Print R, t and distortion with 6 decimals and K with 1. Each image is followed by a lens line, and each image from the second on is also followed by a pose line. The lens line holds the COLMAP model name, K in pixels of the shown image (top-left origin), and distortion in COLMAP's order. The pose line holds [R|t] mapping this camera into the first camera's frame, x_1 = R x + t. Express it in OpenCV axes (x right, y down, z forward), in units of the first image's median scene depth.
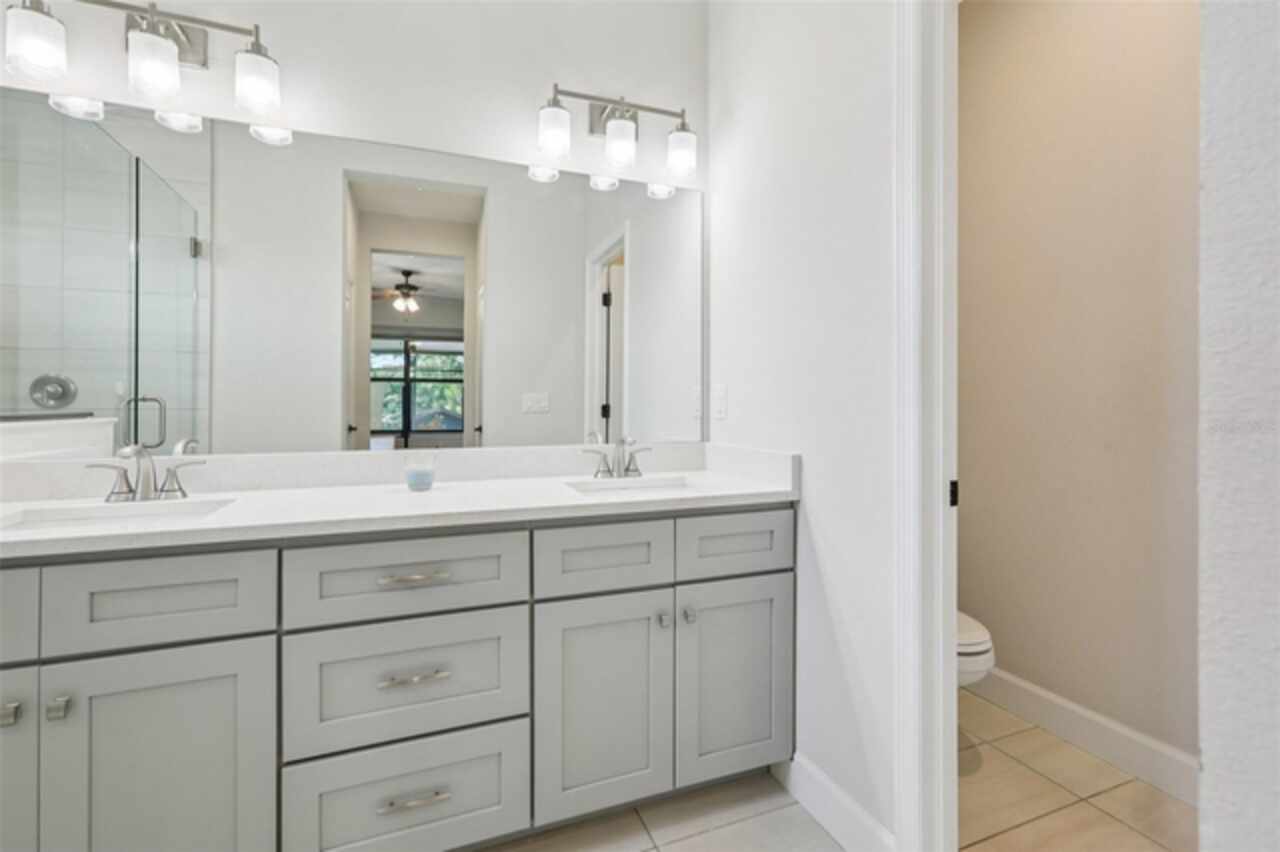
lens RADIAL K [[582.3, 0, 651.2], [0, 582.3, 403.3], [0, 0, 1]] dist [-0.016480, 0.011281]
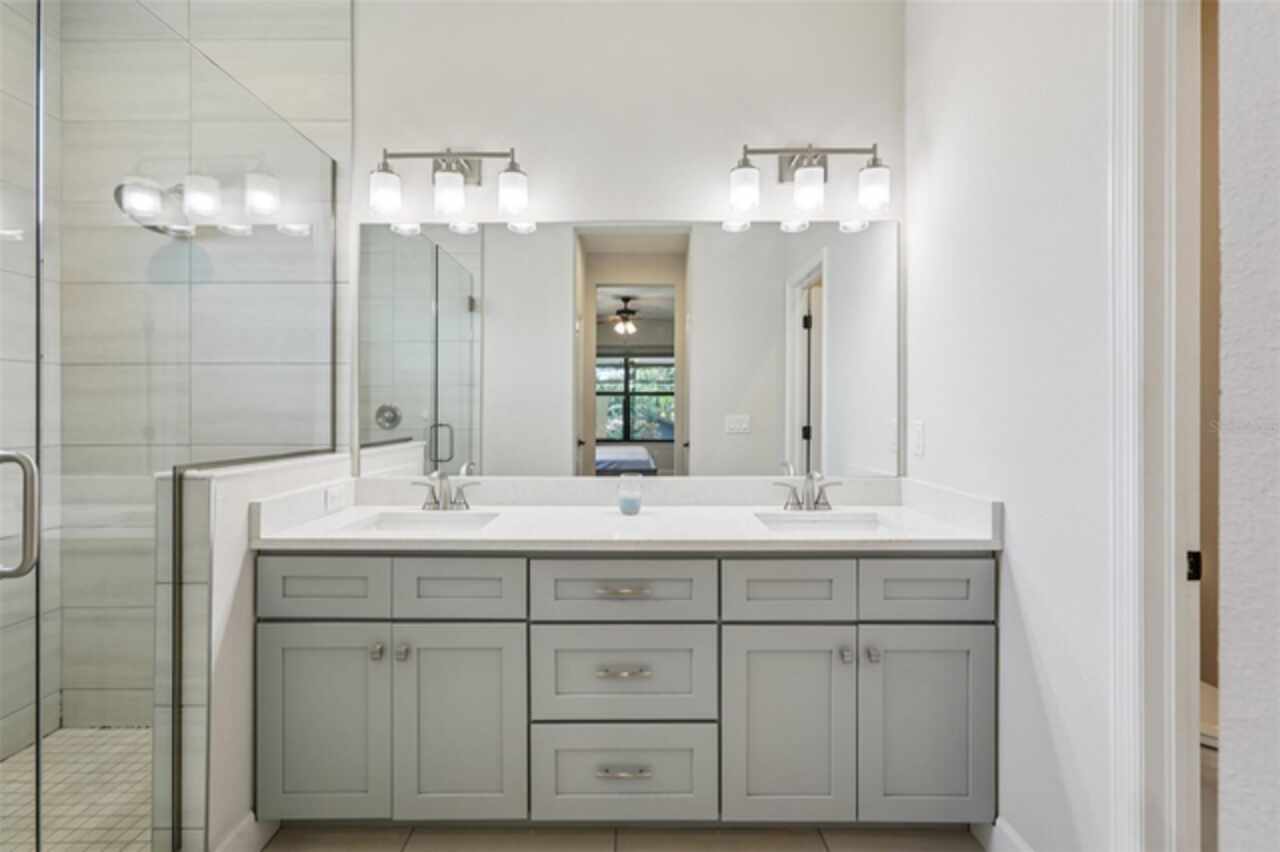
lens RADIAL K [[581.1, 0, 632.7], [0, 581.1, 410.0], [0, 0, 1]] dist [-0.018173, 0.011935]
pose [[0.924680, -0.001083, -0.380744, 0.056047], [0.002055, 0.999996, 0.002146, -0.062030], [0.380740, -0.002767, 0.924678, -0.090173]]
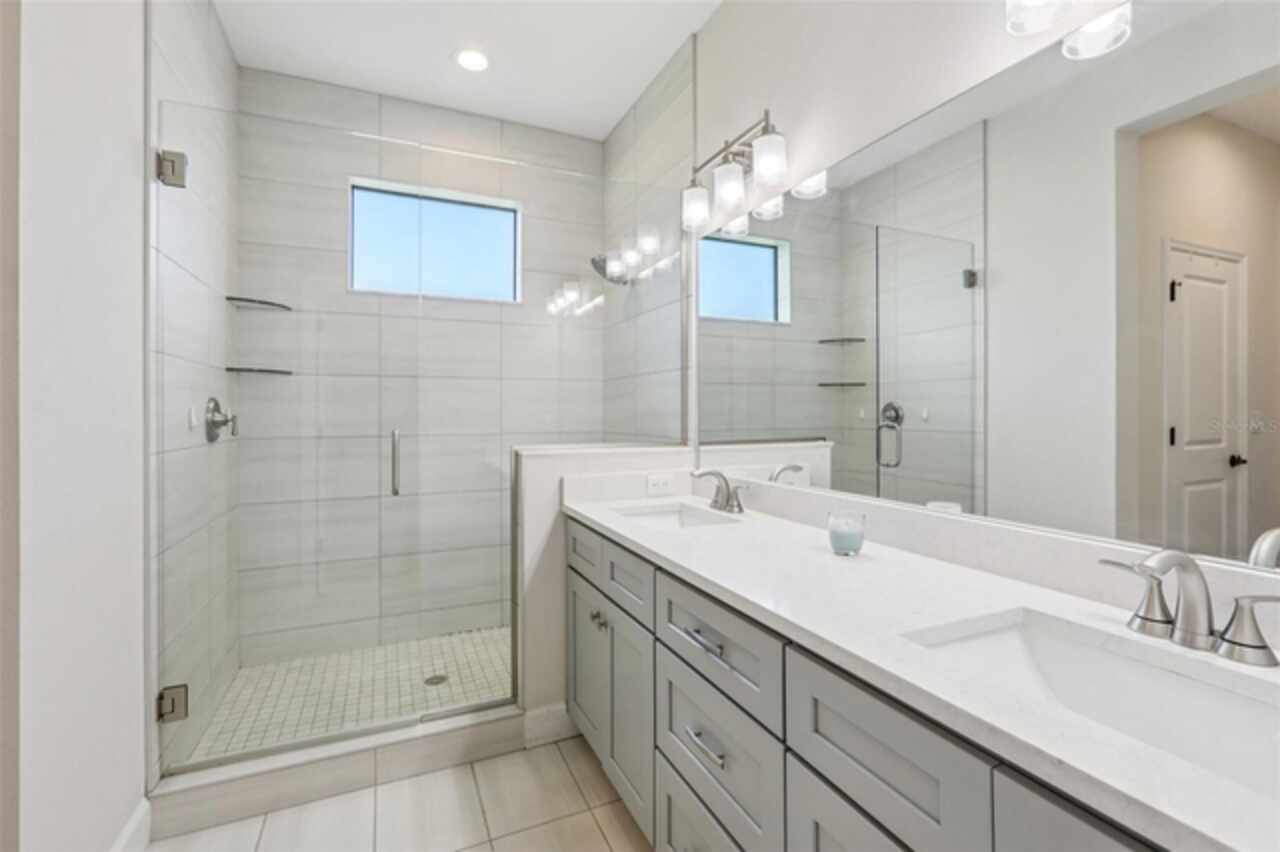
lens RADIAL K [[582.3, 0, 651.2], [0, 582.3, 403.3], [0, 0, 1]] dist [-0.016480, 0.011281]
pose [[0.045795, -0.013209, -0.998864, 0.405175], [0.003183, 0.999909, -0.013077, -0.054588], [0.998946, -0.002581, 0.045833, 0.654248]]
